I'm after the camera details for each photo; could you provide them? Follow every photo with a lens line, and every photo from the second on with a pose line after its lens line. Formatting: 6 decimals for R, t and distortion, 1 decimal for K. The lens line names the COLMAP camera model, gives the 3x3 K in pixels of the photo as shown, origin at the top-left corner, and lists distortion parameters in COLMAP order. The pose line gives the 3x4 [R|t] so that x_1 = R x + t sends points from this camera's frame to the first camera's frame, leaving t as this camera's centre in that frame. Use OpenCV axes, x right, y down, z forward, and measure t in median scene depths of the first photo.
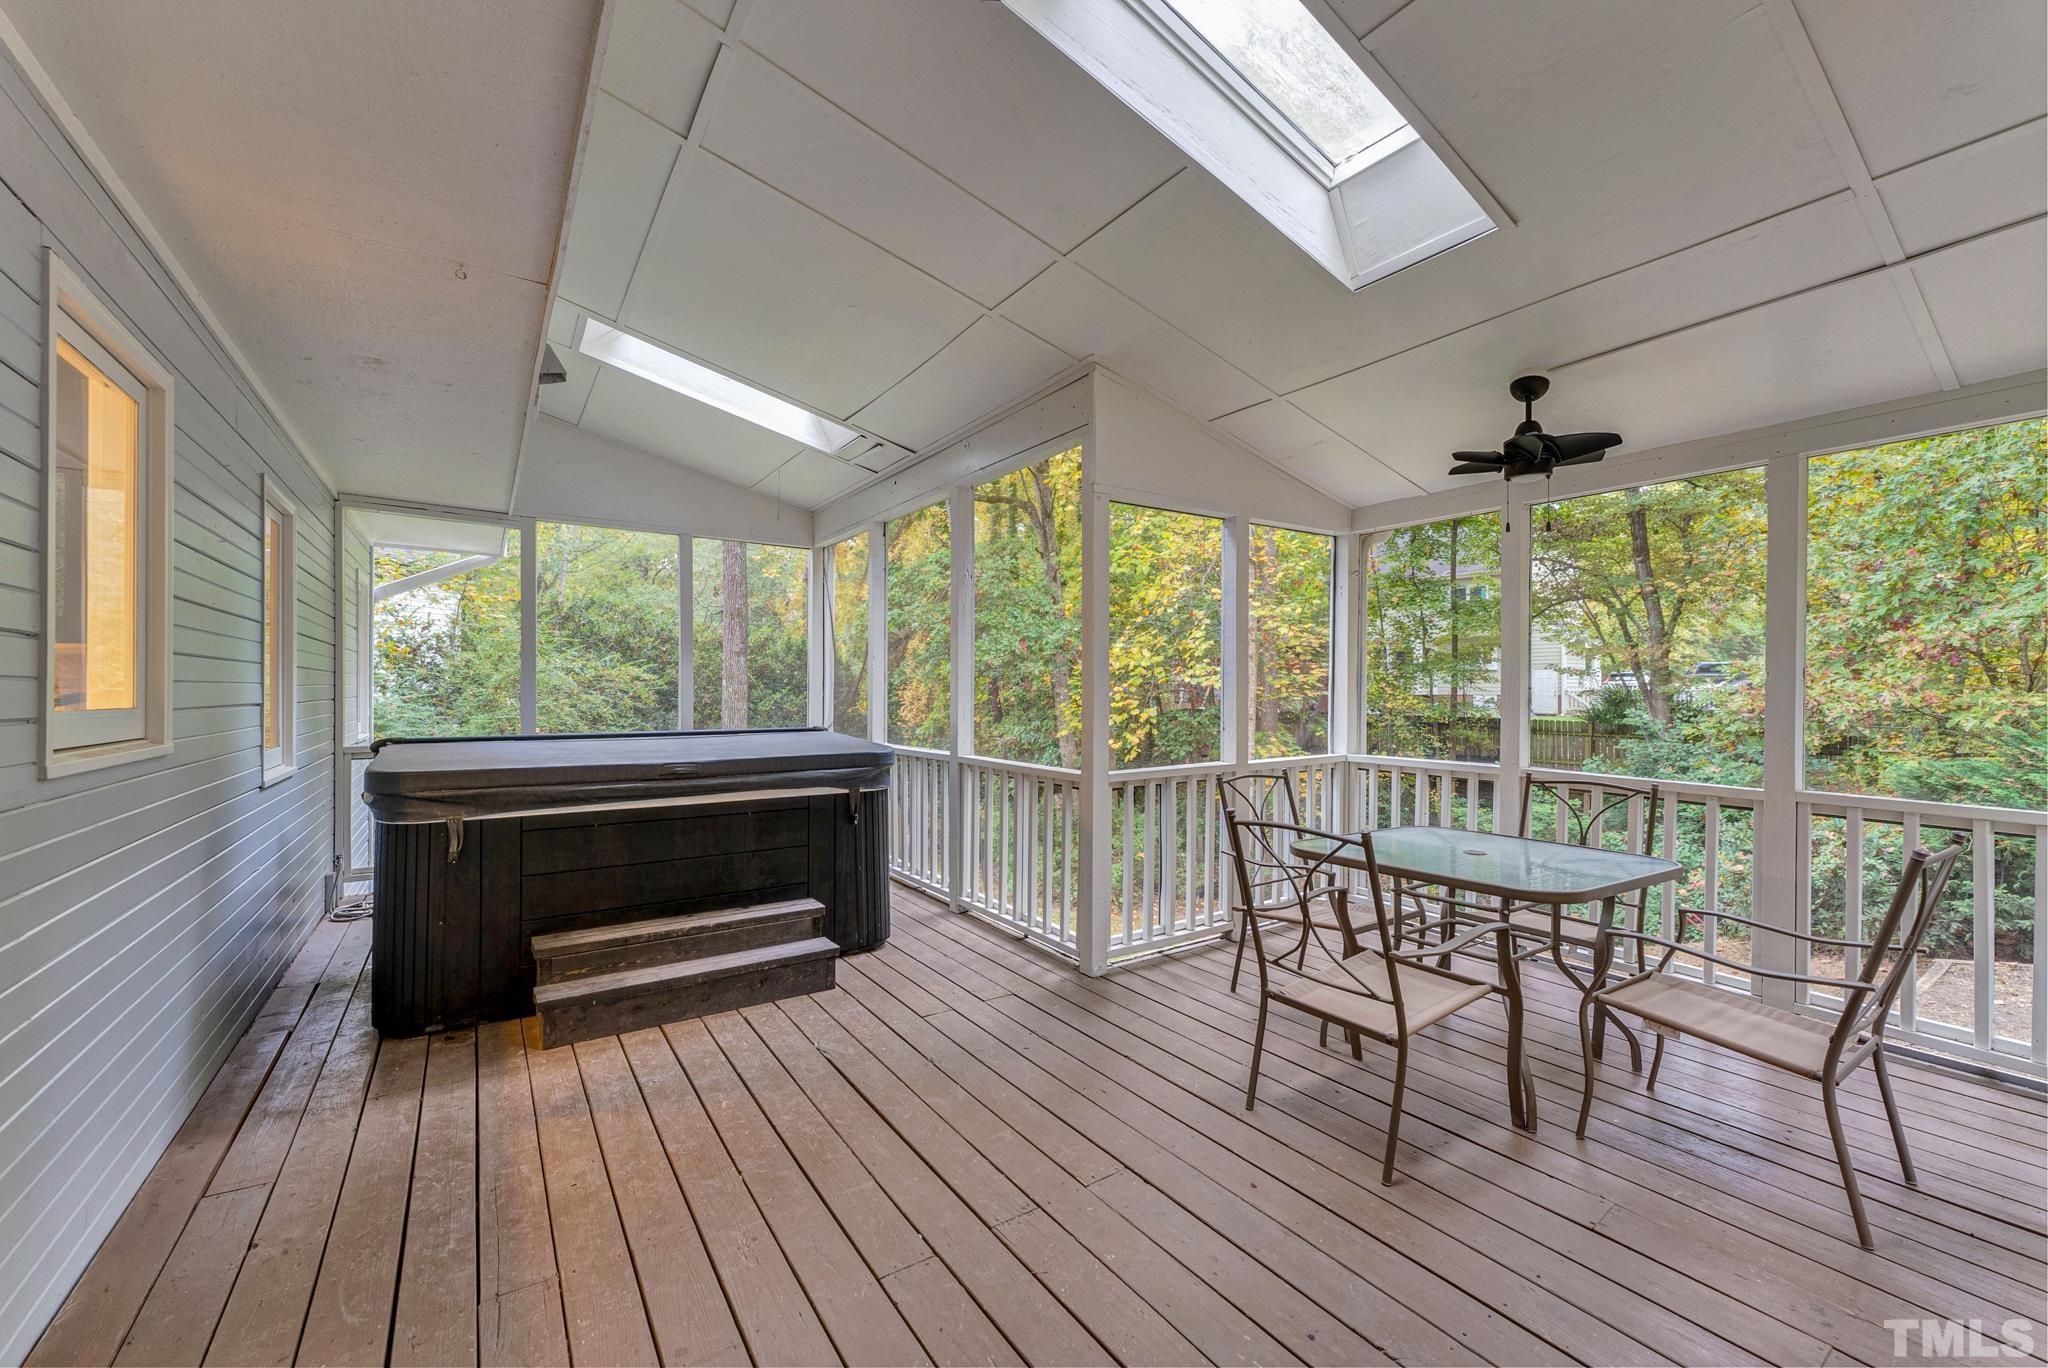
lens RADIAL K [[840.6, 0, 1024.0], [0, 840.6, 684.0], [0, 0, 1]] dist [-0.000178, 0.000021]
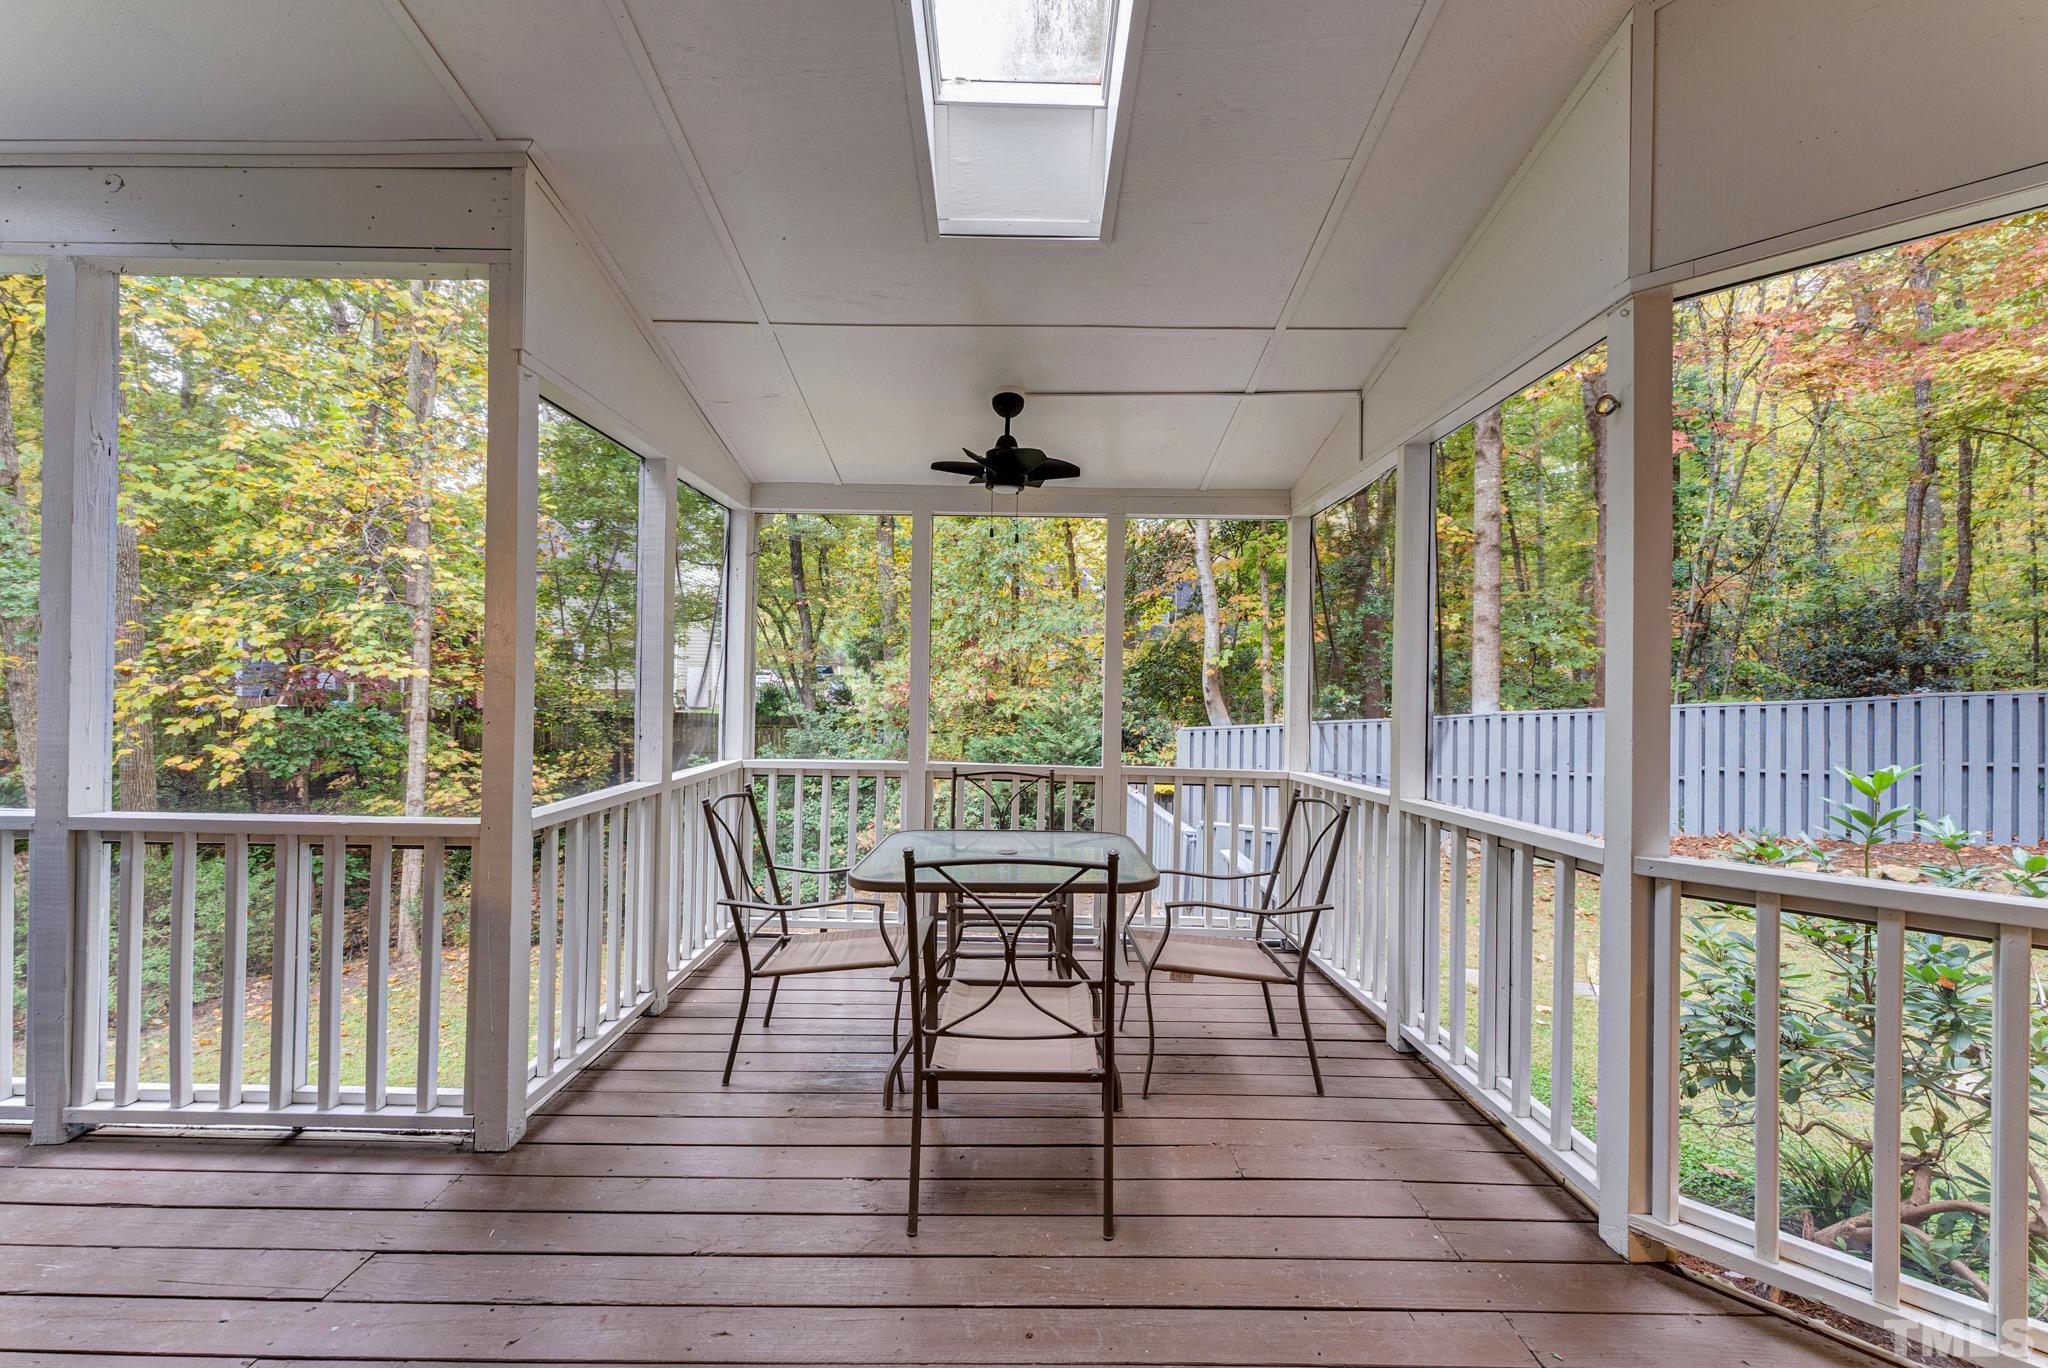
lens RADIAL K [[820.0, 0, 1024.0], [0, 820.0, 684.0], [0, 0, 1]] dist [-0.000465, -0.000037]
pose [[0.548064, 0.010718, 0.836367, -0.172424], [-0.016587, 0.999861, -0.001944, 0.001368], [-0.836272, -0.012808, 0.548166, 0.285818]]
